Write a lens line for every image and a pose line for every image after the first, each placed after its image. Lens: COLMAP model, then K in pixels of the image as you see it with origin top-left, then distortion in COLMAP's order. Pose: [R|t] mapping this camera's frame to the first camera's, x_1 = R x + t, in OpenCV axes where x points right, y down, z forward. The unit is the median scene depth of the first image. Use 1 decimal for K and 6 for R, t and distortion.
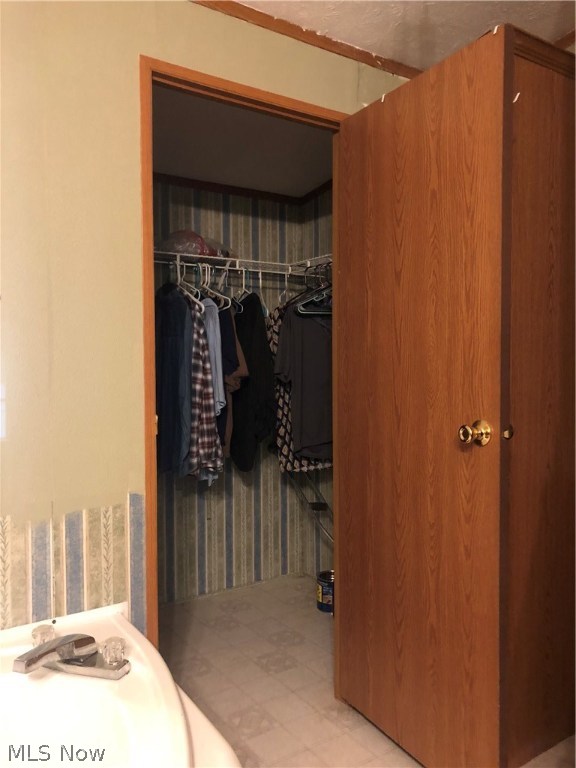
lens RADIAL K [[637.7, 0, 284.7], [0, 637.7, 379.8], [0, 0, 1]] dist [-0.003265, -0.009951]
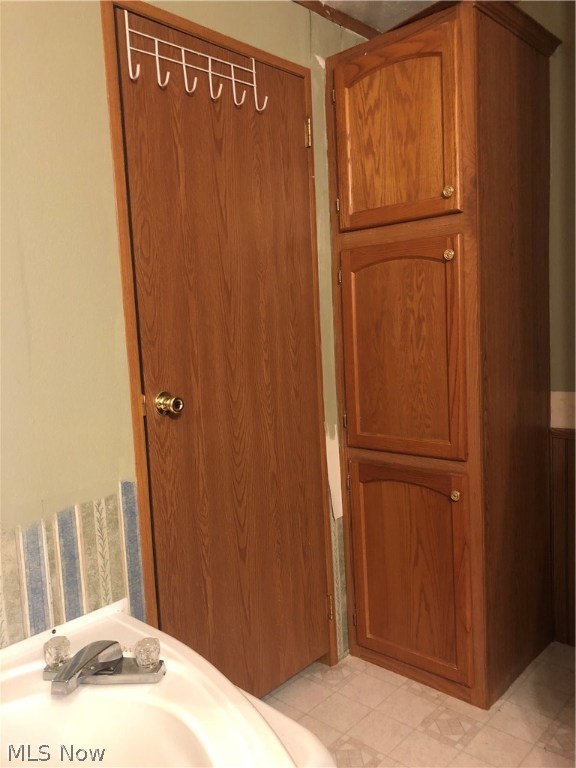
lens RADIAL K [[637.7, 0, 292.0], [0, 637.7, 385.2], [0, 0, 1]] dist [-0.003265, -0.009951]
pose [[0.971190, -0.065715, 0.229067, -0.214899], [0.050842, 0.996233, 0.070245, -0.012187], [-0.232820, -0.056575, 0.970873, 0.068145]]
